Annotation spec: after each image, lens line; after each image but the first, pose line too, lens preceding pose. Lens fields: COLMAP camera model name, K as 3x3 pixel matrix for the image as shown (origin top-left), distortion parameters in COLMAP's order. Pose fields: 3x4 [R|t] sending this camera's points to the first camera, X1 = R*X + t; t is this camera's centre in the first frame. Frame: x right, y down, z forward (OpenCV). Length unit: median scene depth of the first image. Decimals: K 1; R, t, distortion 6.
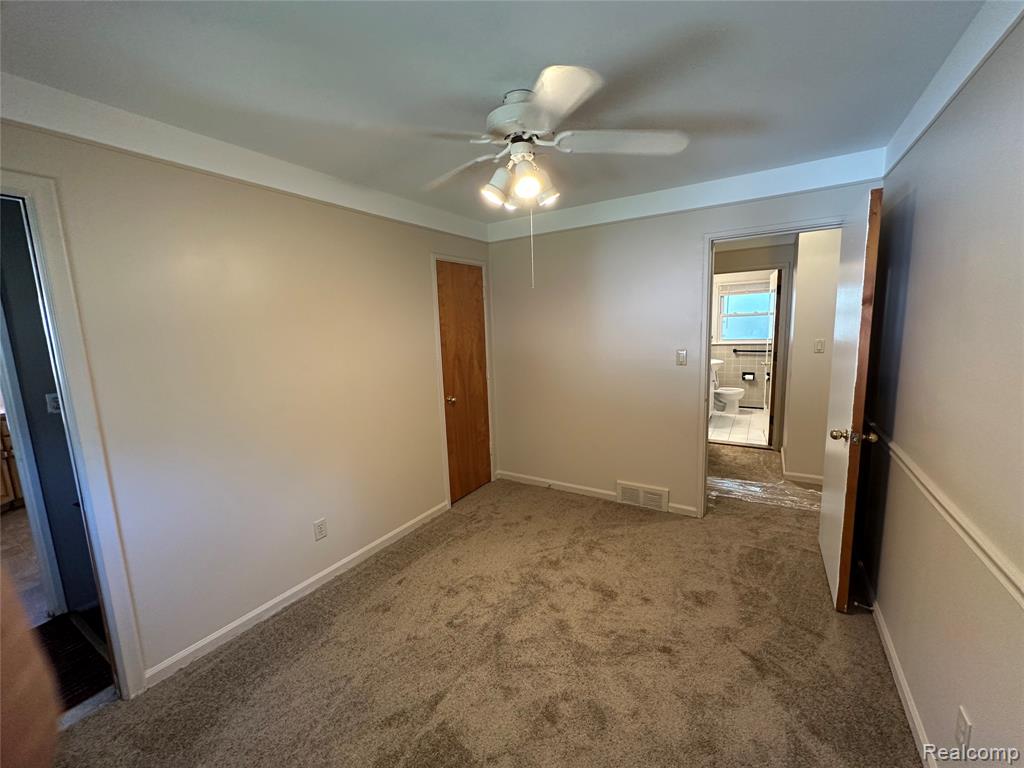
lens RADIAL K [[409.0, 0, 512.6], [0, 409.0, 384.0], [0, 0, 1]] dist [-0.005464, 0.000927]
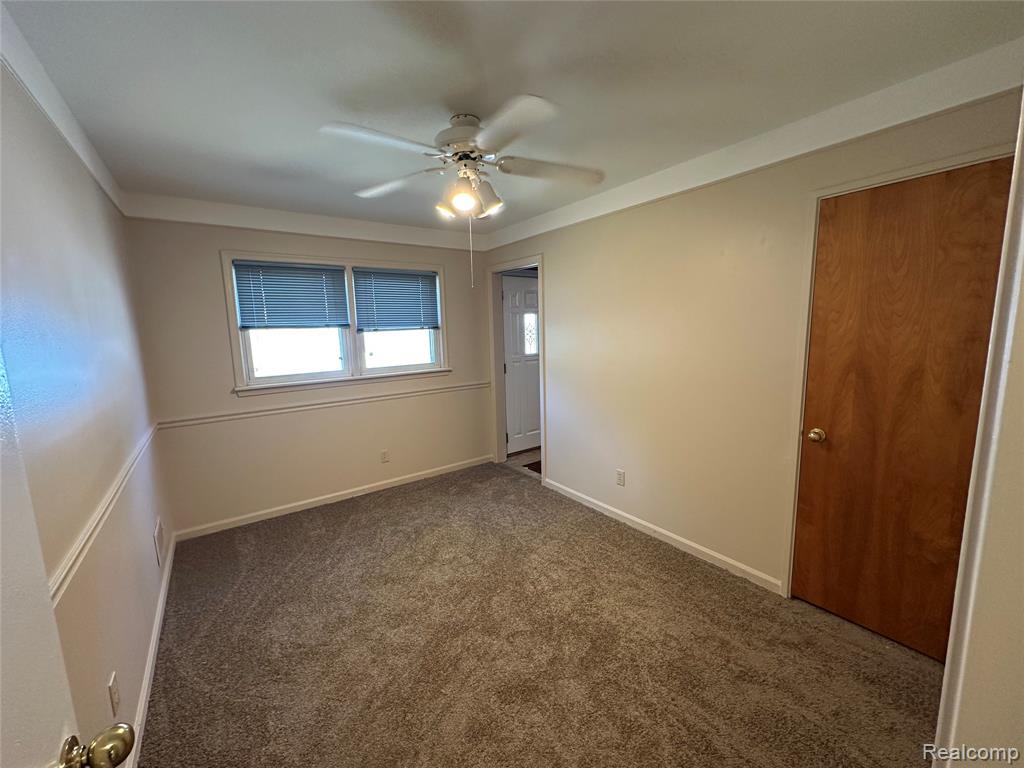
lens RADIAL K [[409.0, 0, 510.7], [0, 409.0, 385.4], [0, 0, 1]] dist [-0.005464, 0.000927]
pose [[-0.387082, 0.191214, -0.902000, 0.555484], [-0.074056, 0.968653, 0.237124, -0.145571], [0.919067, 0.158585, -0.360787, 0.823128]]
